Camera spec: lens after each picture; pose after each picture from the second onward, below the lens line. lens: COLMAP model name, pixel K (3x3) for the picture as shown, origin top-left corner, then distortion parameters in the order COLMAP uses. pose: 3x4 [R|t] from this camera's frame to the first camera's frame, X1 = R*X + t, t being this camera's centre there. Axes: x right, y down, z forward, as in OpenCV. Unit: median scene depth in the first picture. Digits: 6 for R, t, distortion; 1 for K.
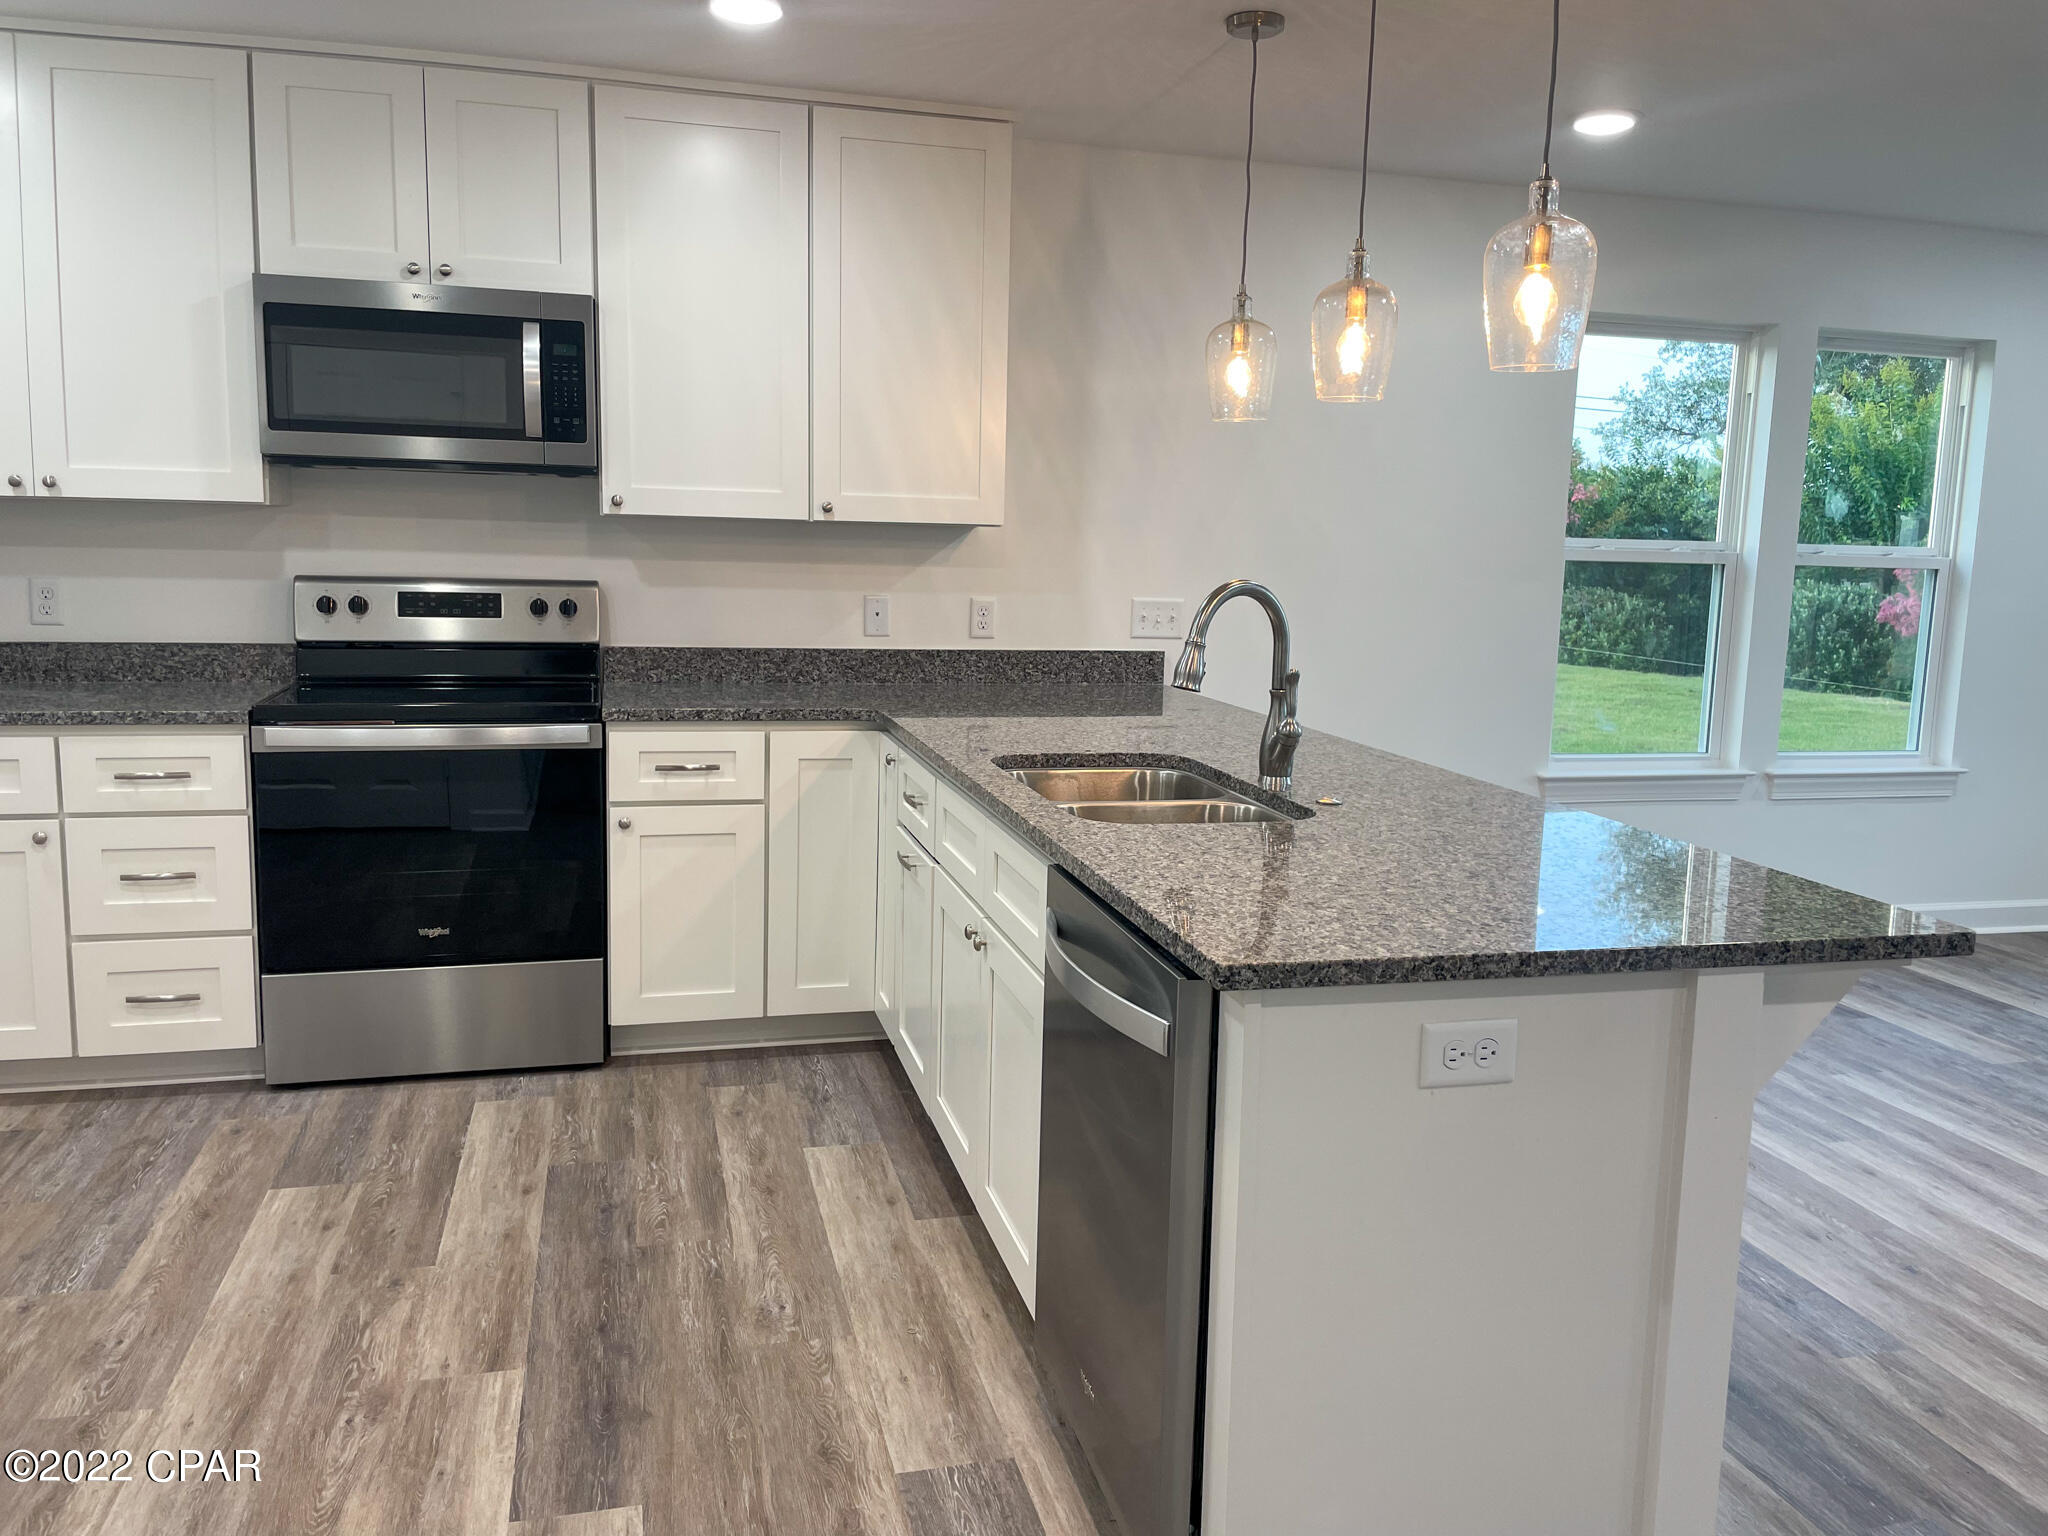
lens RADIAL K [[1553.4, 0, 1032.1], [0, 1553.4, 760.2], [0, 0, 1]] dist [0.090072, -0.133394]
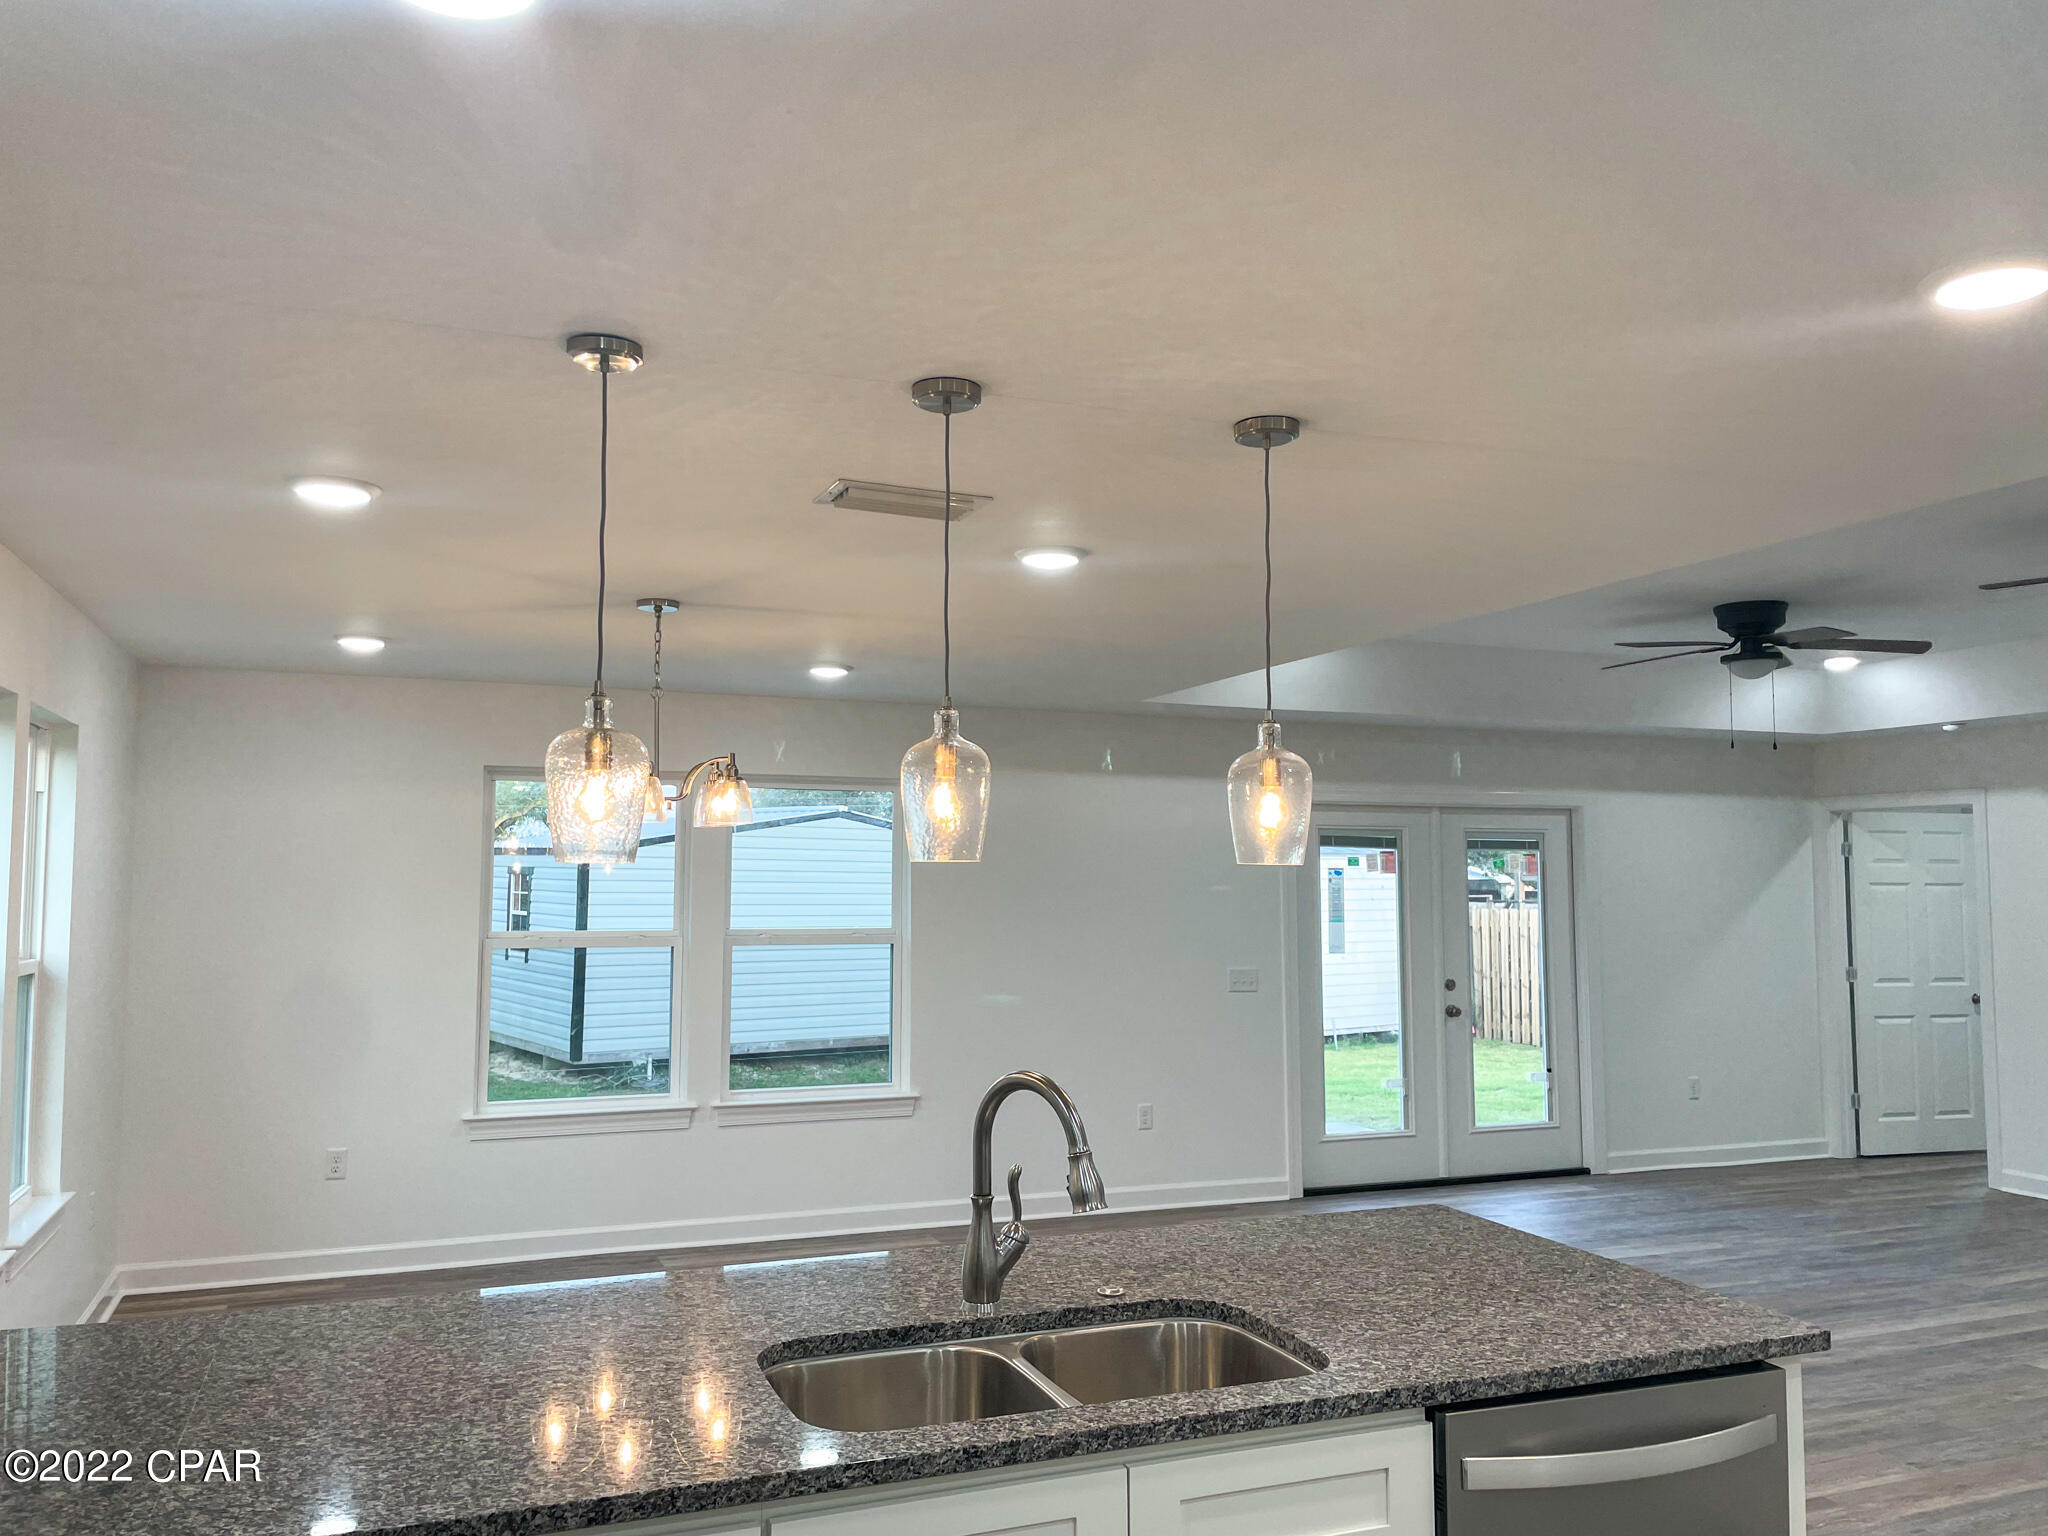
lens RADIAL K [[1562.7, 0, 1020.2], [0, 1562.7, 765.9], [0, 0, 1]] dist [0.082517, -0.112330]
pose [[-0.117967, 0.046462, 0.991930, -0.546782], [0.143109, 0.989273, -0.029318, -0.191814], [-0.982651, 0.138496, -0.123350, 0.806079]]
